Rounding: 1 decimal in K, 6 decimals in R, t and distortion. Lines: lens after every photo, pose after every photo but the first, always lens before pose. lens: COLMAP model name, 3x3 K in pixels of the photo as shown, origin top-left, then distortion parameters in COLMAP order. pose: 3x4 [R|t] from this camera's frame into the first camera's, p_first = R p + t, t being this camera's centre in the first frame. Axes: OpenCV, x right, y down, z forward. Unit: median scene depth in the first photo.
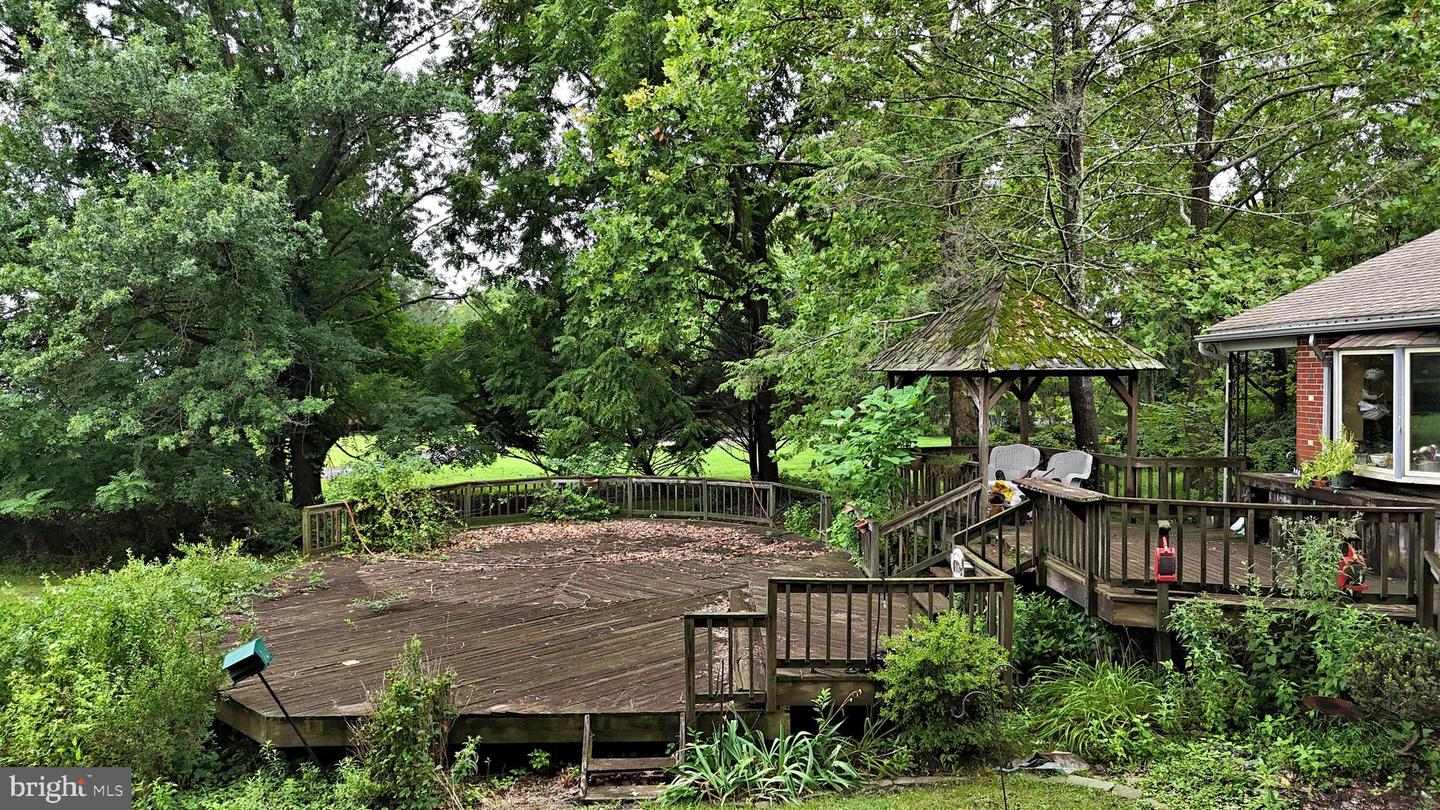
lens RADIAL K [[1072.1, 0, 720.0], [0, 1072.1, 405.0], [0, 0, 1]] dist [0.083563, -0.080502]
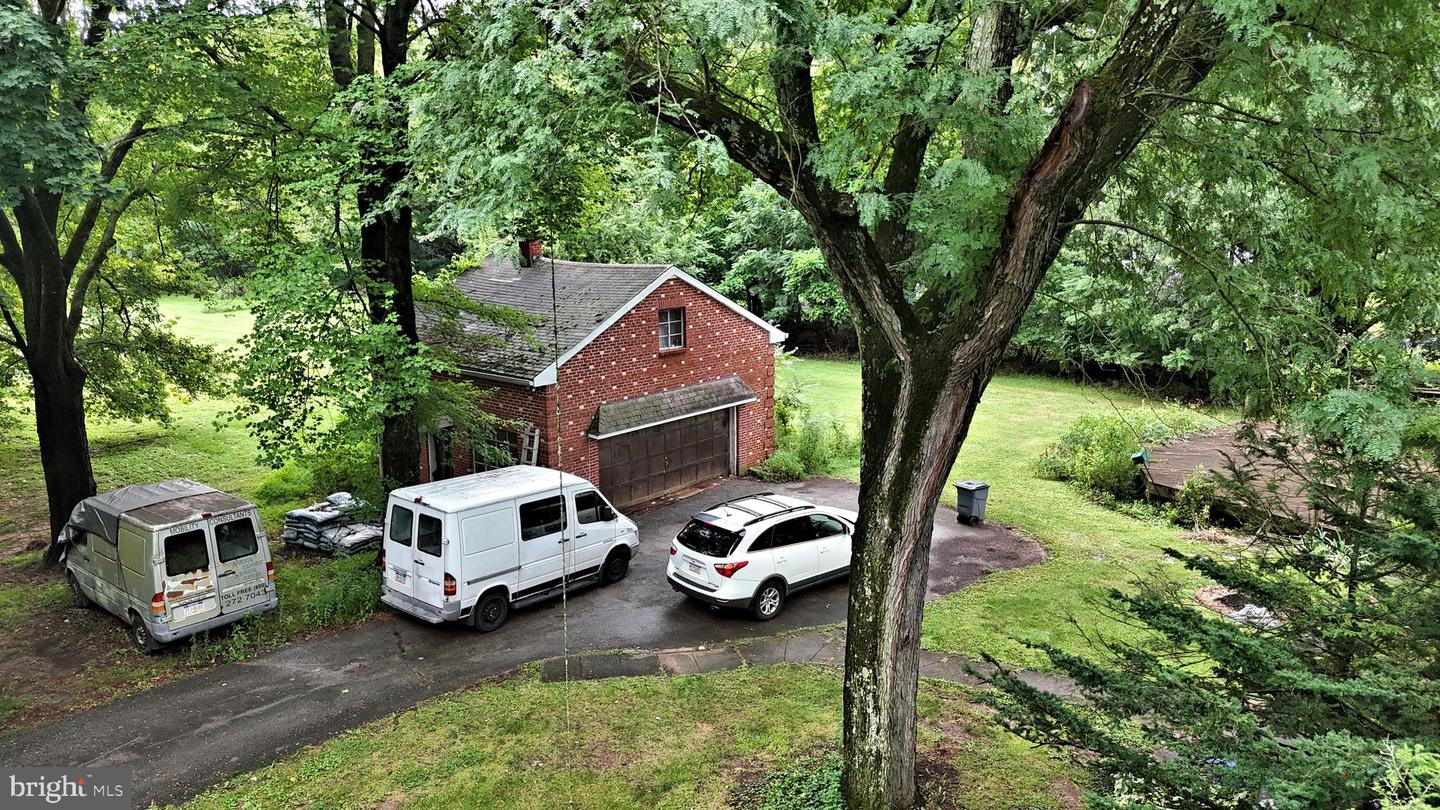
lens RADIAL K [[1072.1, 0, 720.0], [0, 1072.1, 405.0], [0, 0, 1]] dist [0.083563, -0.080502]
pose [[0.534485, 0.167636, -0.828386, 0.525256], [-0.020230, 0.982389, 0.185748, -0.160956], [0.844936, -0.082521, 0.528464, -0.555958]]
